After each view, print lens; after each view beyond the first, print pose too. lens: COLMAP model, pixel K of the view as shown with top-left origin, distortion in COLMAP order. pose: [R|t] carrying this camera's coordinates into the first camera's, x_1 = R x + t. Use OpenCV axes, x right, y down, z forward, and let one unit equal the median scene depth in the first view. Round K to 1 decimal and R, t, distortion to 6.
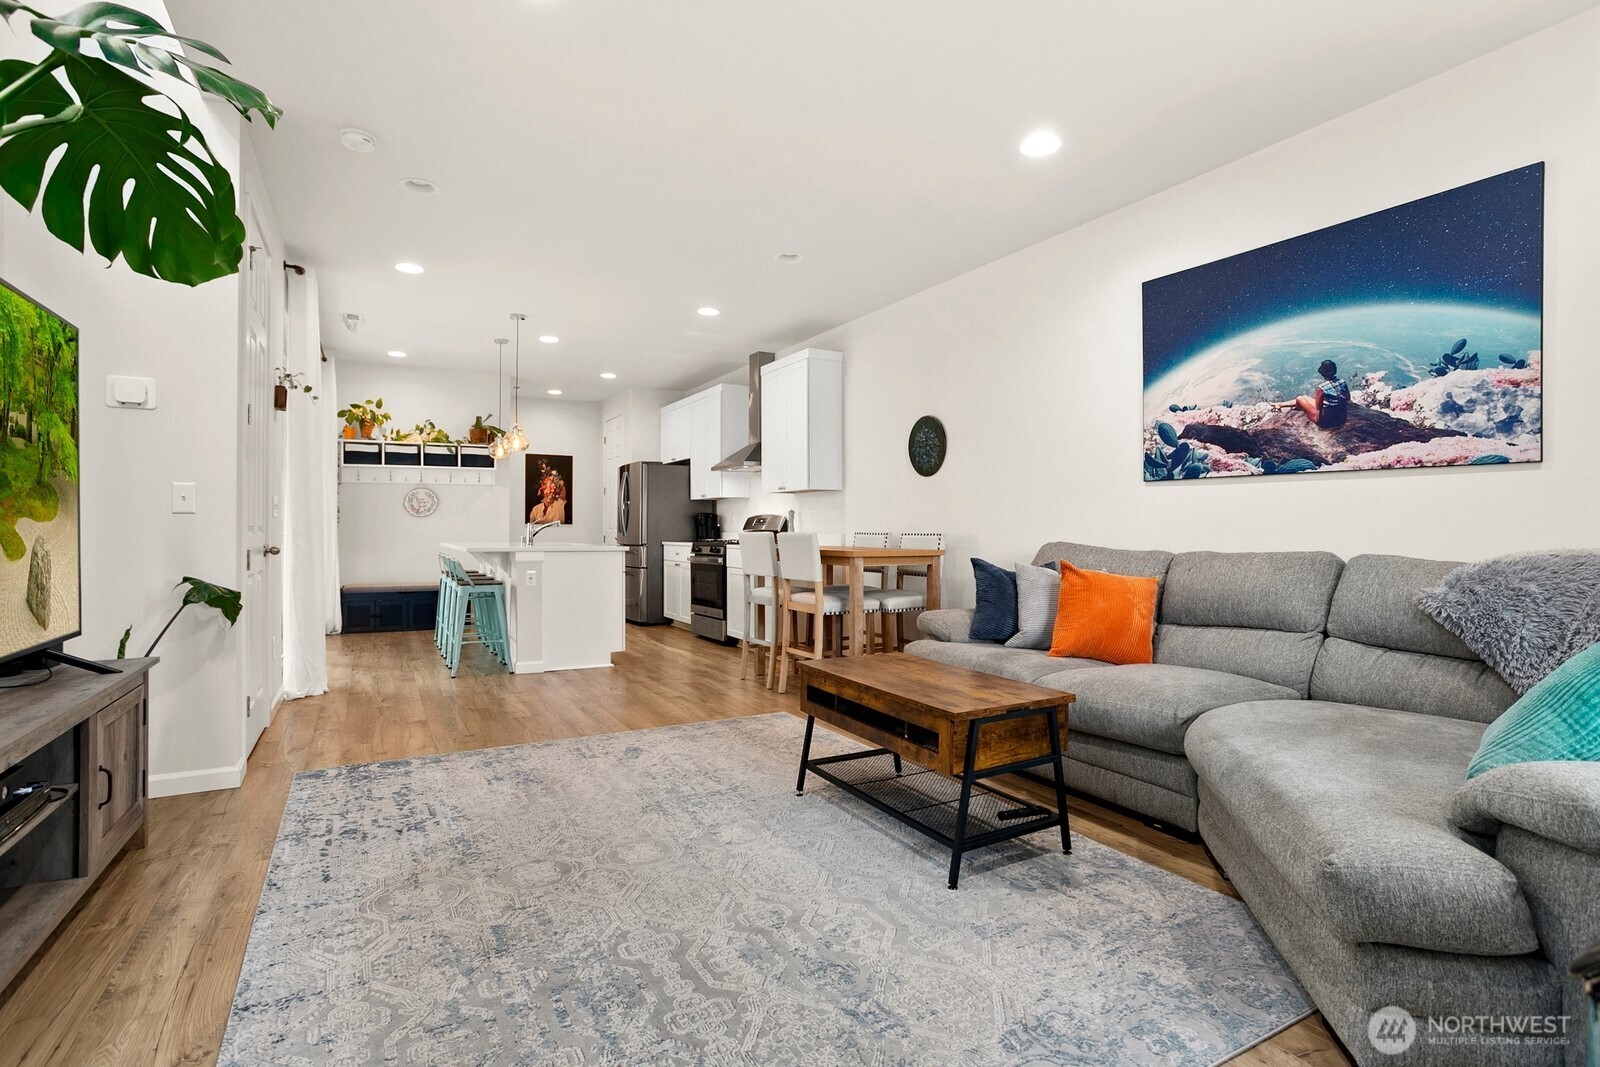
lens RADIAL K [[775.1, 0, 789.0], [0, 775.1, 518.7], [0, 0, 1]] dist [-0.057546, 0.032217]
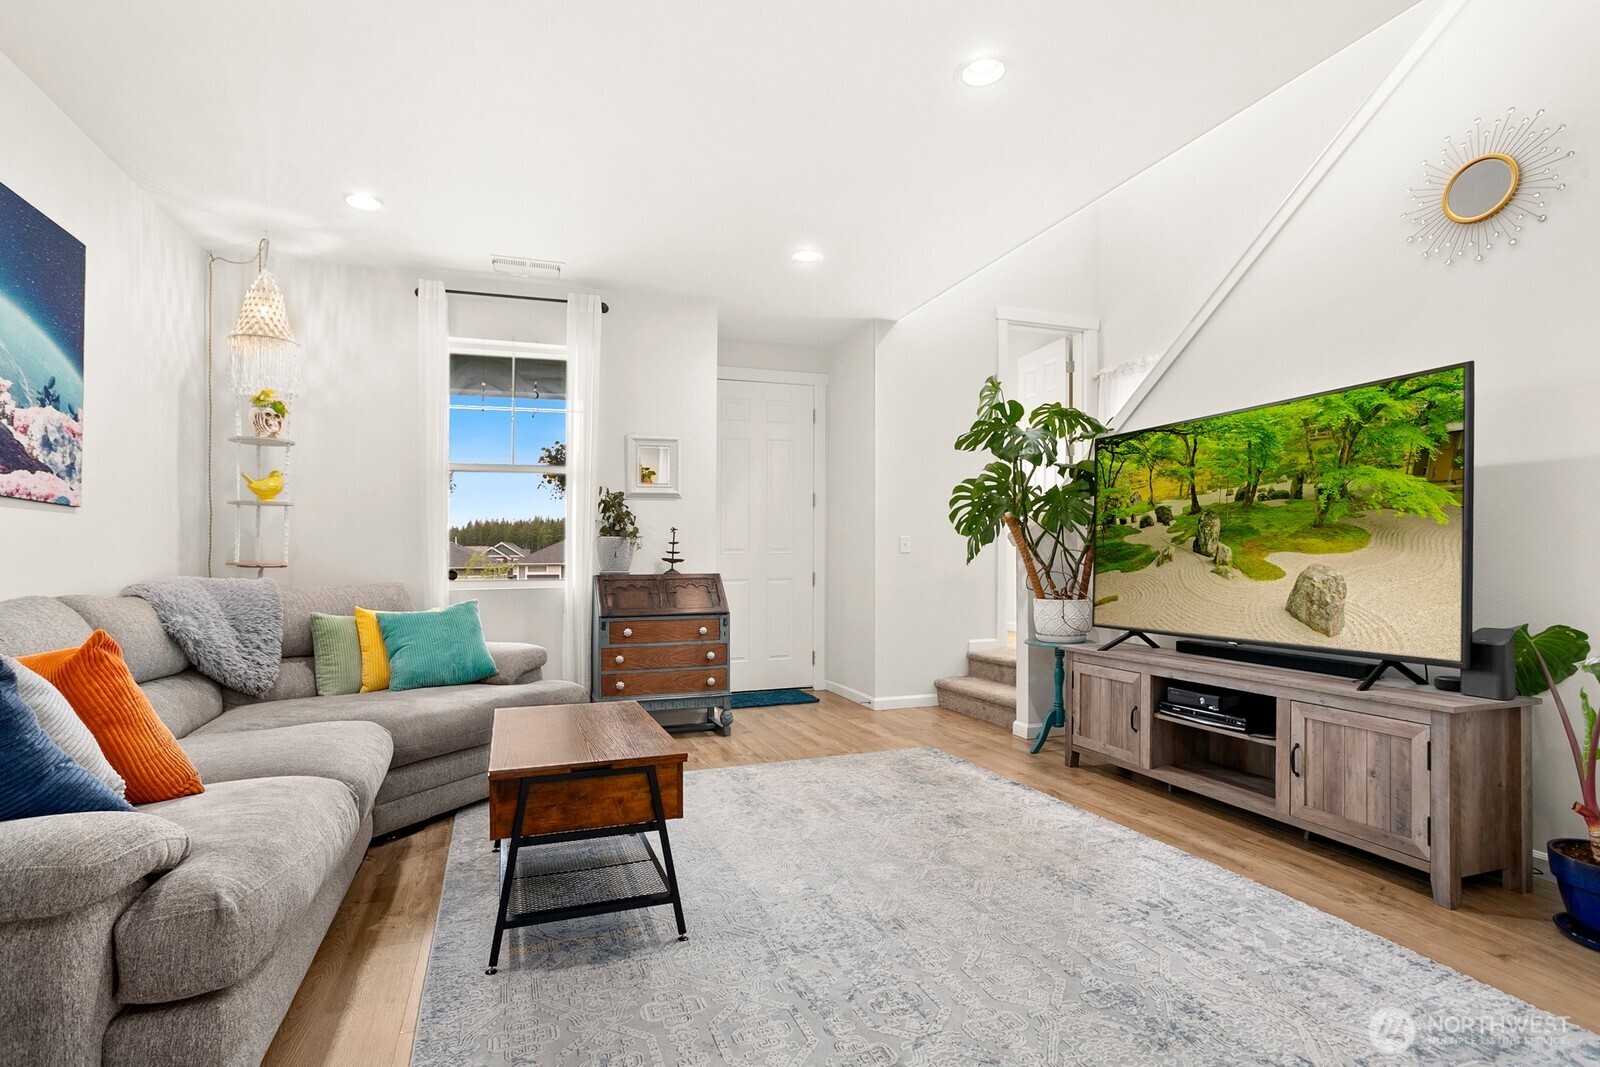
lens RADIAL K [[757.9, 0, 767.3], [0, 757.9, 552.6], [0, 0, 1]] dist [-0.015081, 0.000442]
pose [[-0.989571, 0.004389, 0.143976, -0.069016], [0.000962, 0.999715, -0.023867, 0.009304], [-0.144040, -0.023479, -0.989293, 0.854347]]
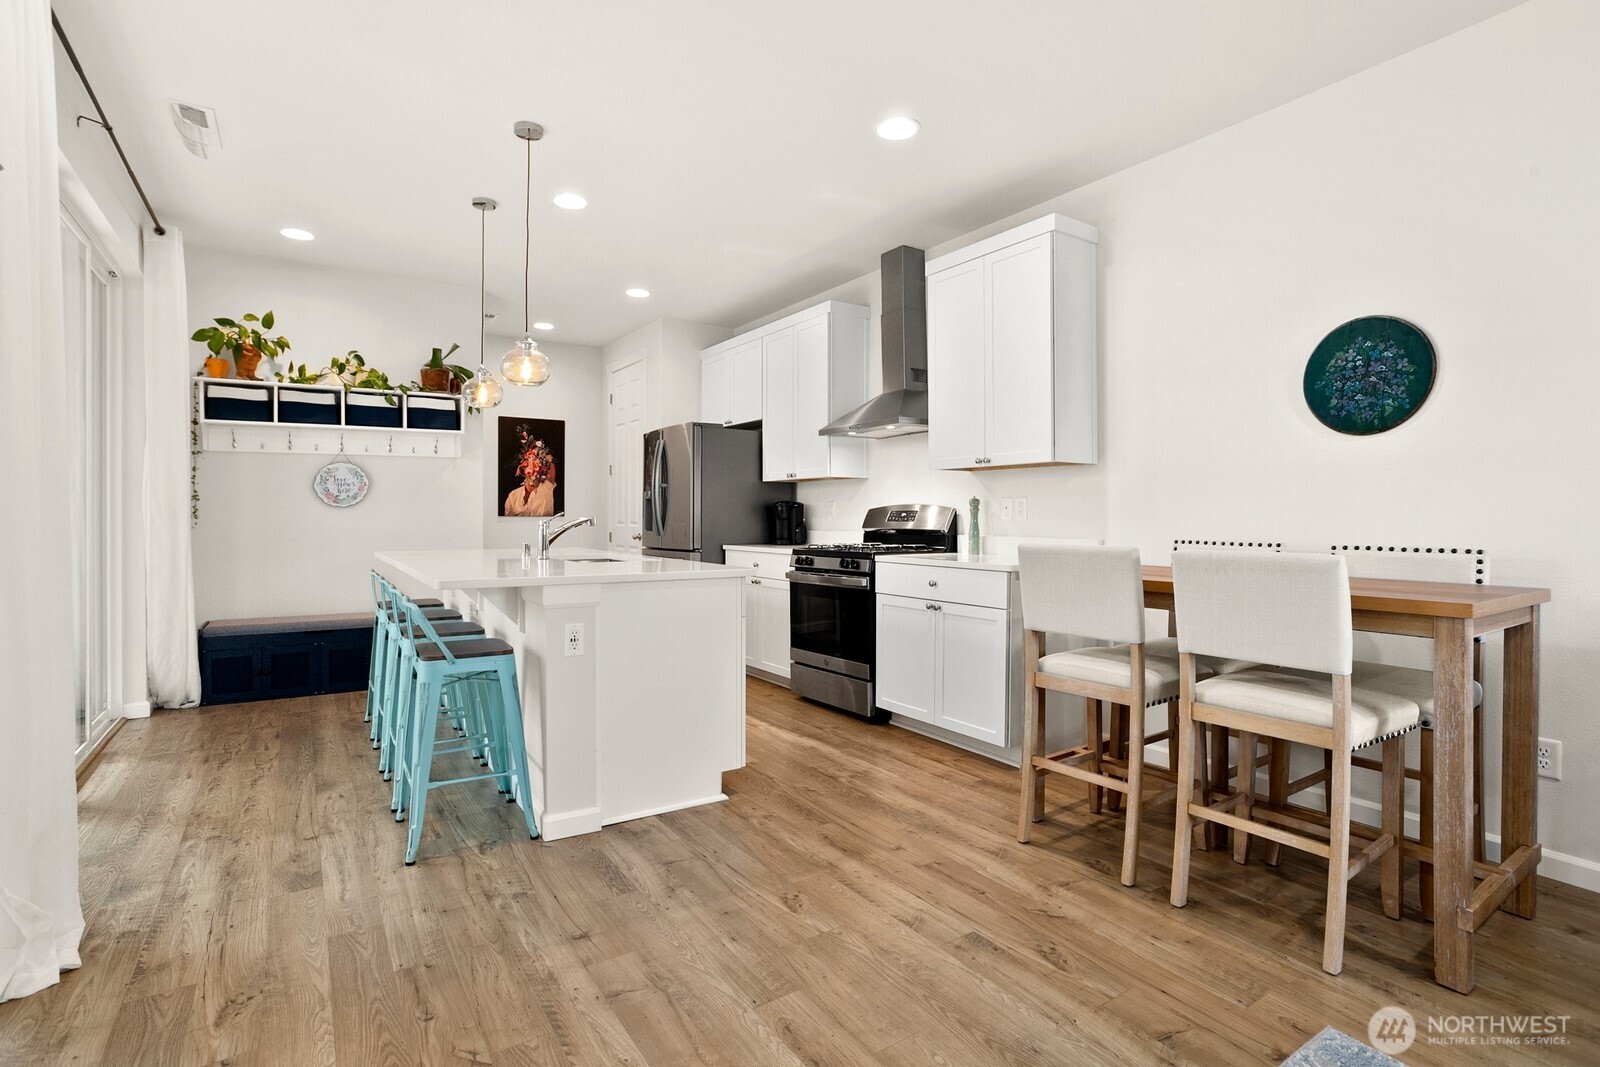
lens RADIAL K [[770.7, 0, 790.7], [0, 770.7, 514.5], [0, 0, 1]] dist [-0.060832, 0.043135]
pose [[0.996855, 0.000415, 0.079243, -0.225137], [-0.001369, 0.999927, 0.011979, -0.006217], [-0.079233, -0.012050, 0.996783, 0.485239]]
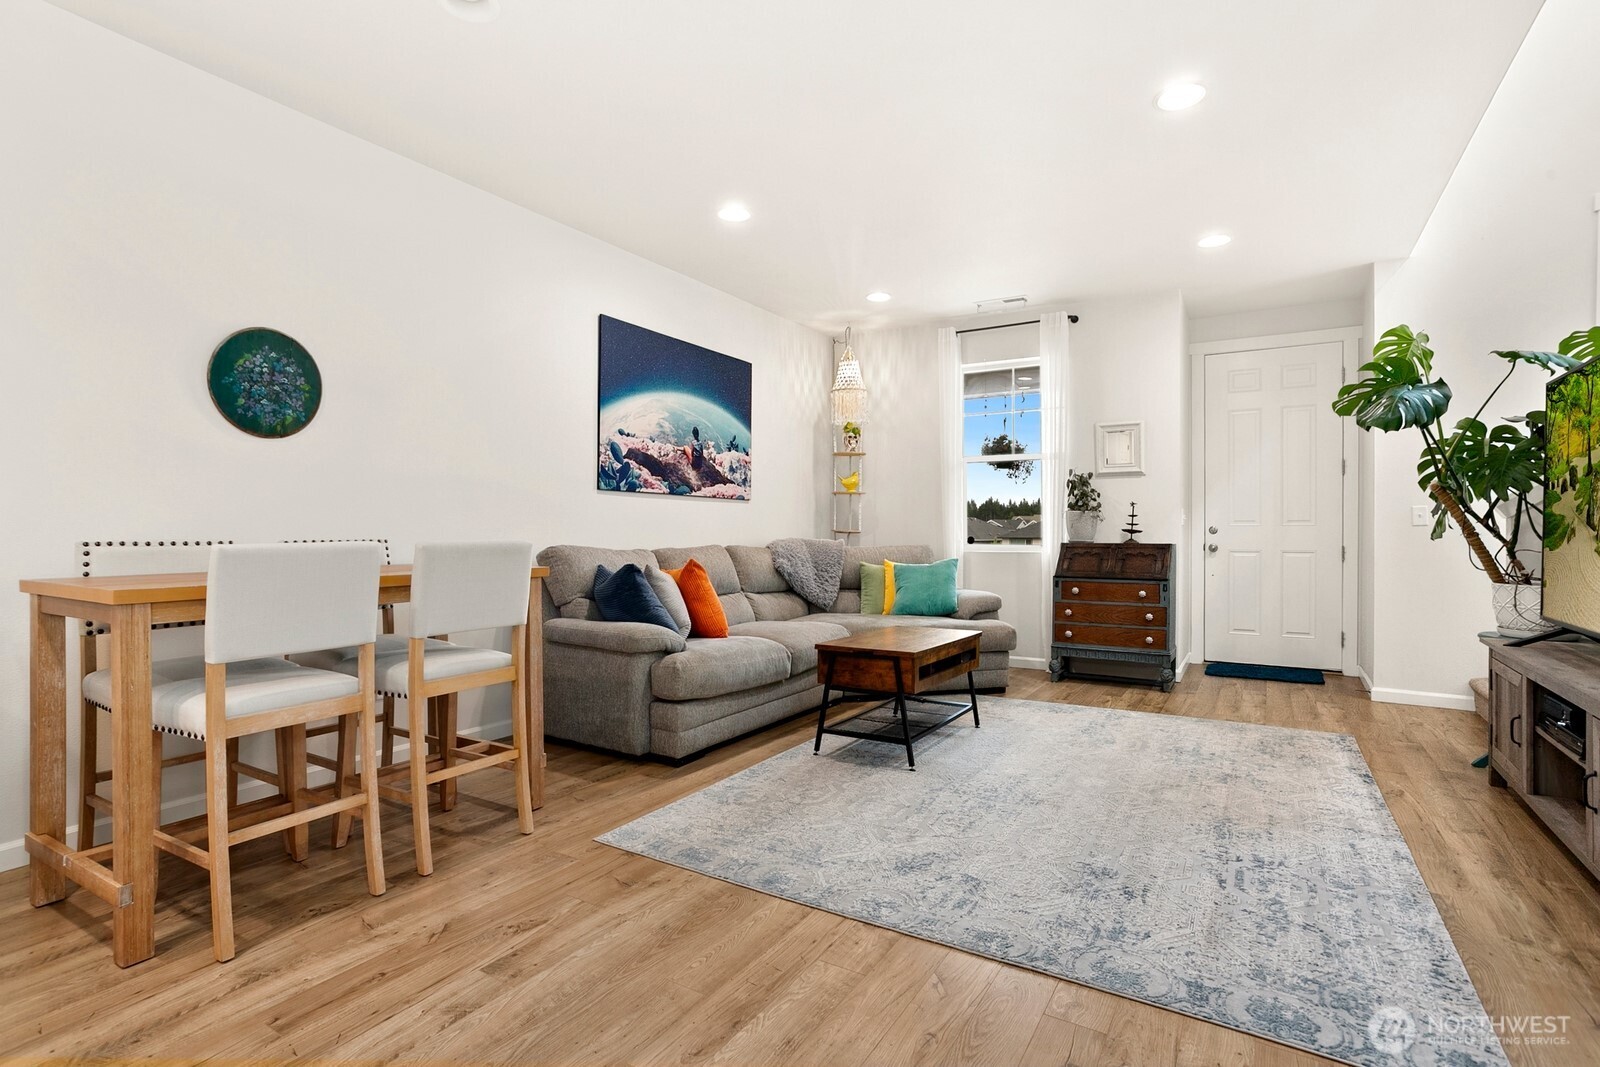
lens RADIAL K [[778.9, 0, 800.0], [0, 778.9, 533.5], [0, 0, 1]] dist [-0.064598, 0.043088]
pose [[-0.494132, -0.007353, 0.869356, -0.448182], [-0.014723, 0.999892, 0.000089, 0.007741], [-0.869262, -0.012755, -0.494187, 0.862818]]
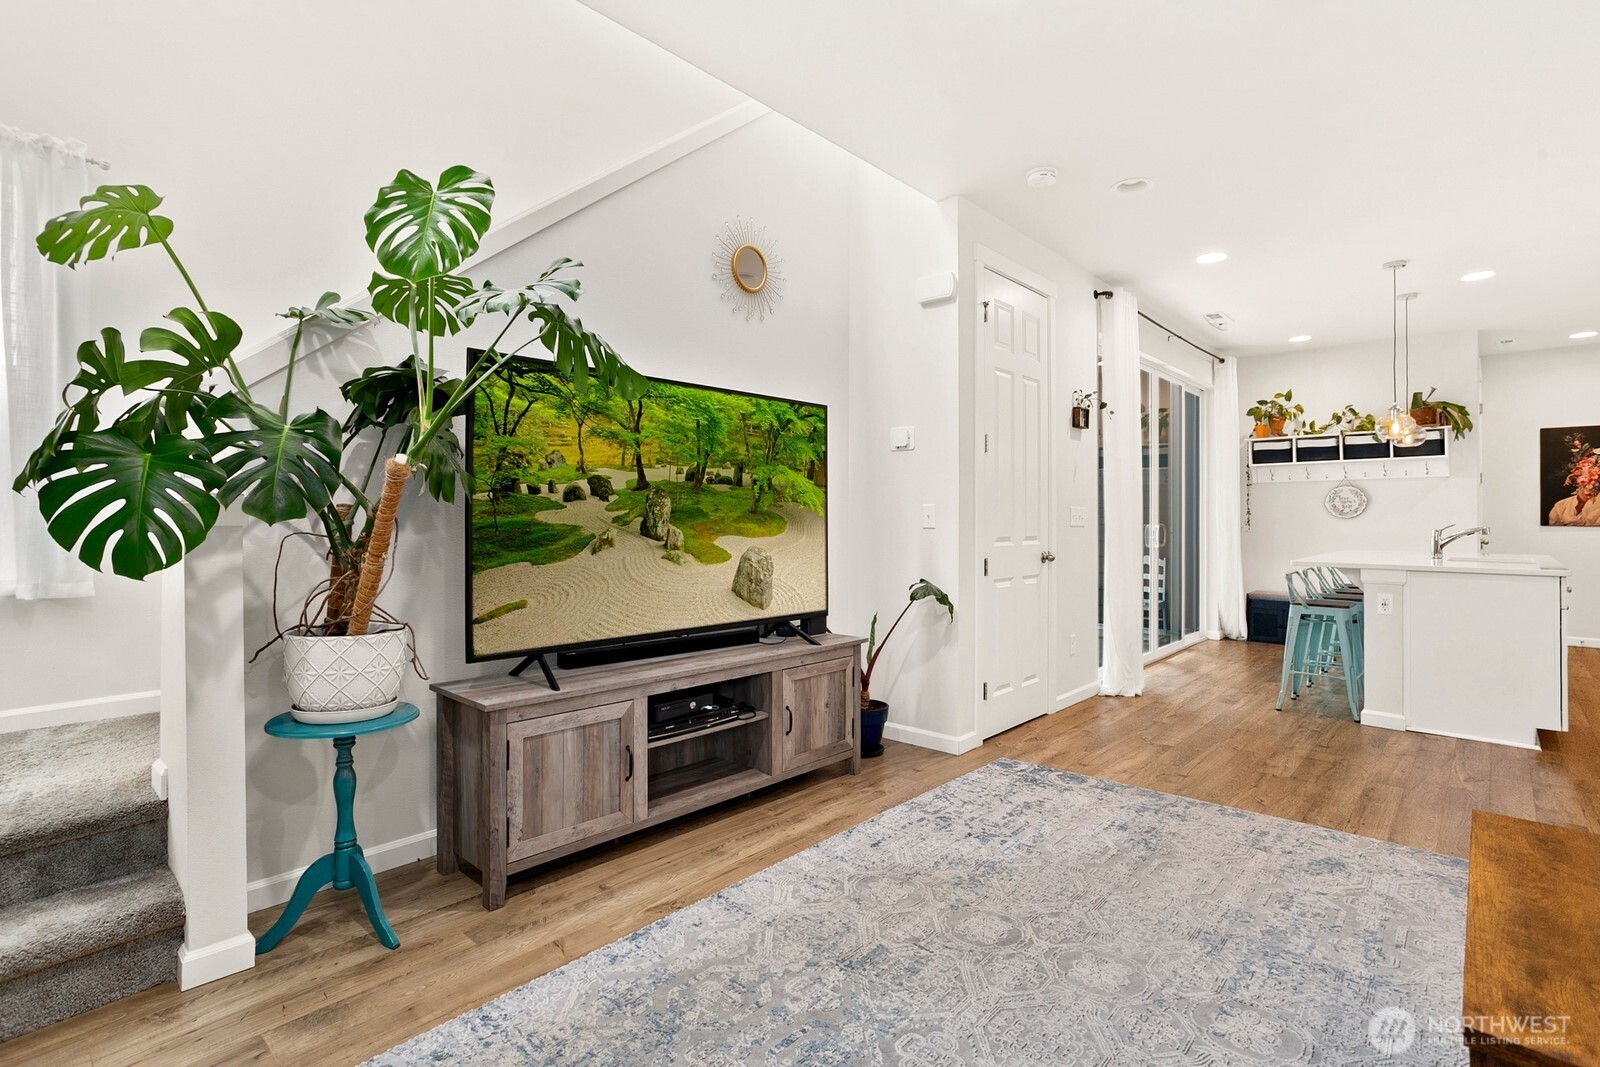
lens RADIAL K [[775.1, 0, 789.0], [0, 775.1, 518.7], [0, 0, 1]] dist [-0.057546, 0.032217]
pose [[0.313408, -0.001747, -0.949617, 0.184912], [0.010474, 0.999944, 0.001617, -0.014535], [0.949561, -0.010454, 0.313408, 0.189091]]
